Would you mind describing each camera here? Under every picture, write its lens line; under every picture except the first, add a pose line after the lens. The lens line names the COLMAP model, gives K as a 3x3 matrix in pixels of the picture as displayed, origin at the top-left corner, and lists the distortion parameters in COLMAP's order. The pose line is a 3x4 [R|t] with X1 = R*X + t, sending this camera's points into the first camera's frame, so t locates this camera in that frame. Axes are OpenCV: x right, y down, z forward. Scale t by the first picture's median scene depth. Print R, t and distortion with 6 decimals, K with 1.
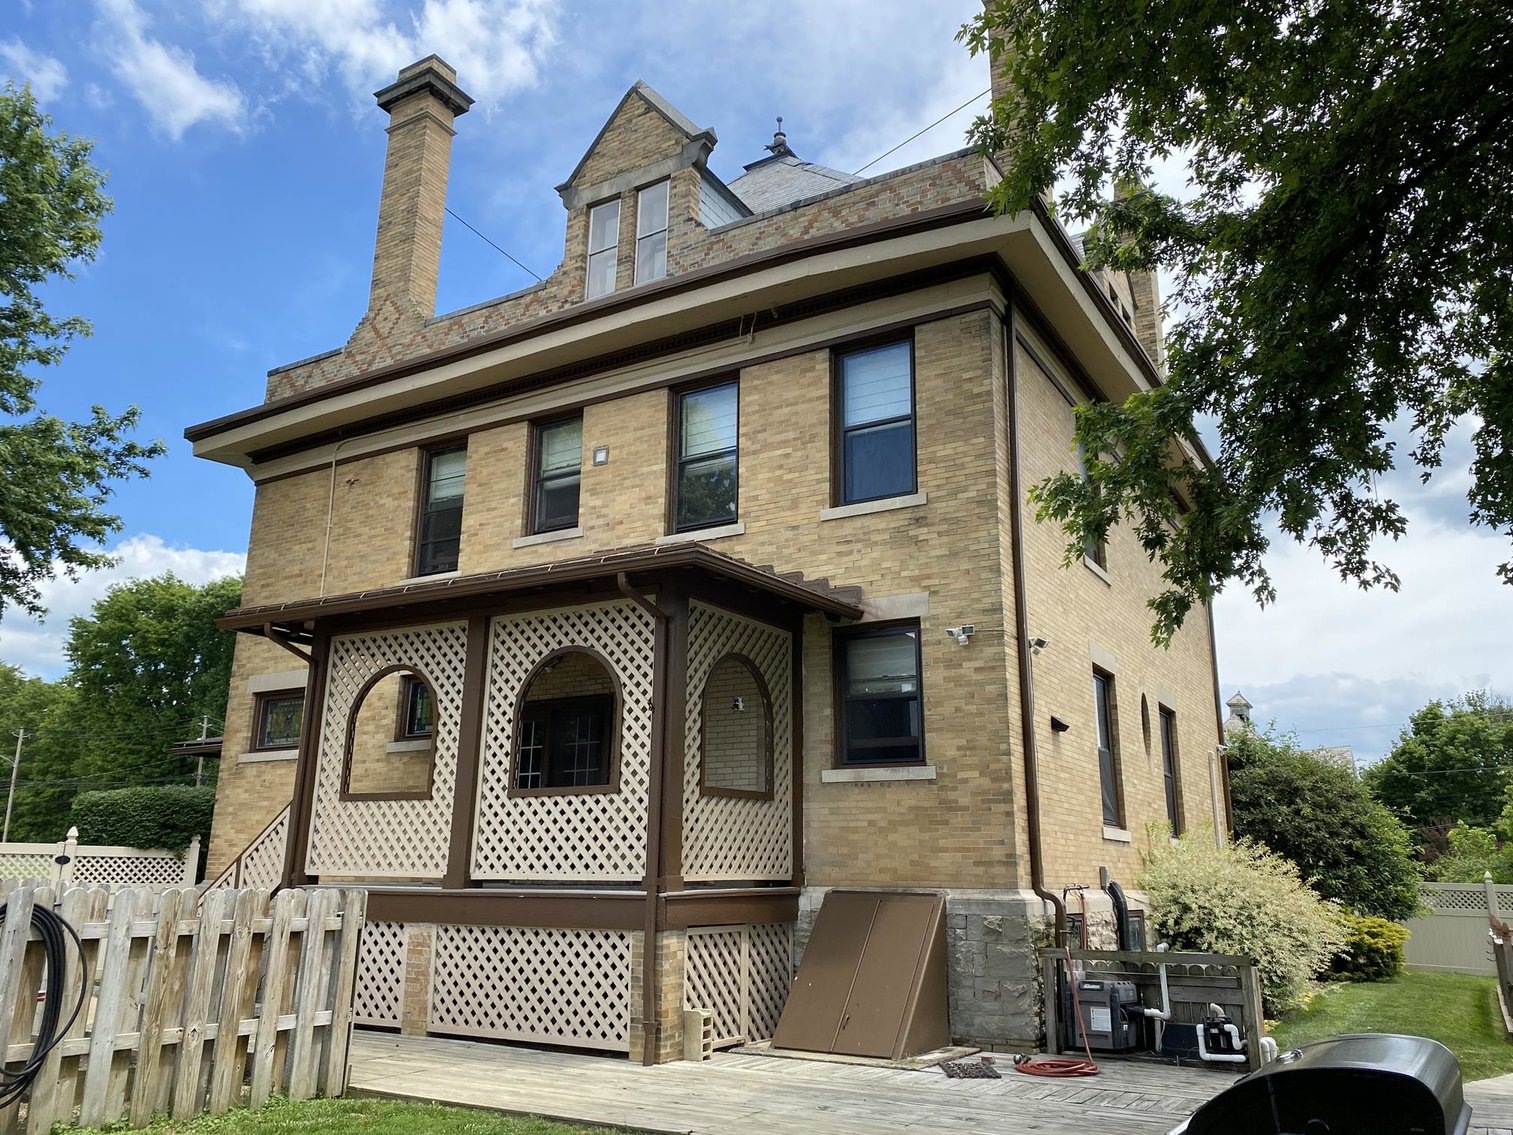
lens RADIAL K [[1151.2, 0, 758.3], [0, 1151.2, 569.7], [0, 0, 1]] dist [0.092434, -0.145977]
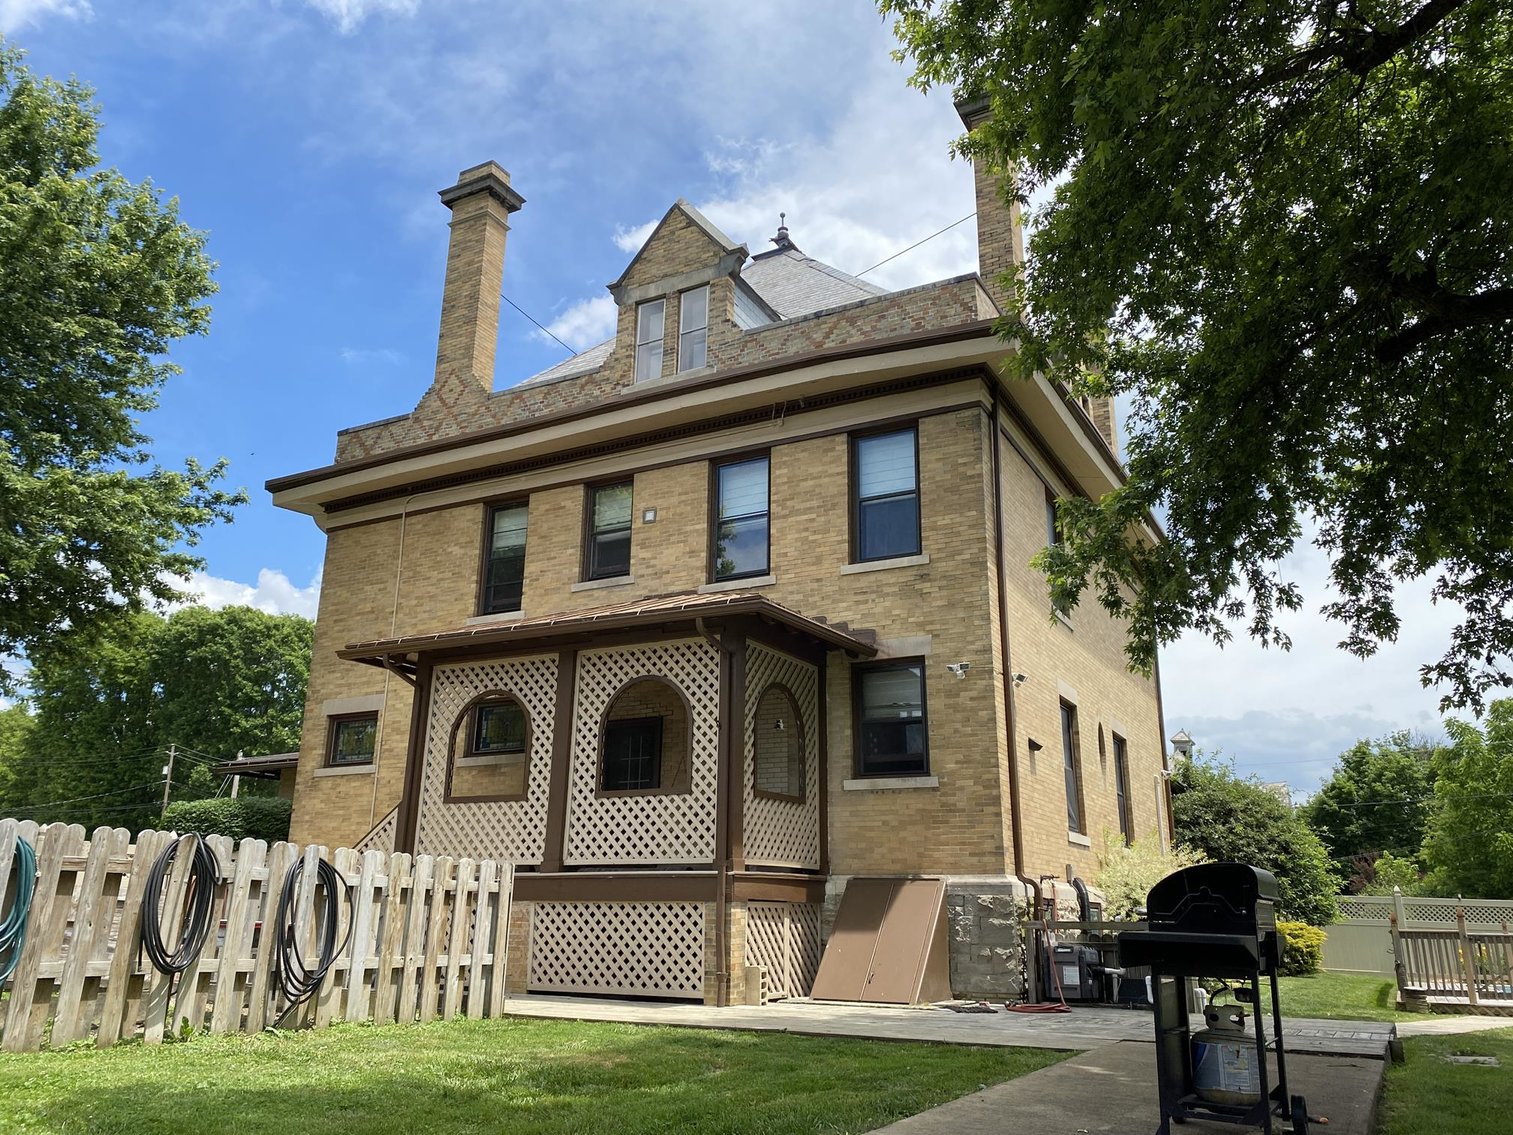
lens RADIAL K [[1160.5, 0, 757.6], [0, 1160.5, 555.6], [0, 0, 1]] dist [0.120301, -0.230211]
pose [[0.998939, 0.015769, 0.043261, -0.086200], [-0.013954, 0.999023, -0.041939, -0.010011], [-0.043880, 0.041291, 0.998183, -0.221052]]
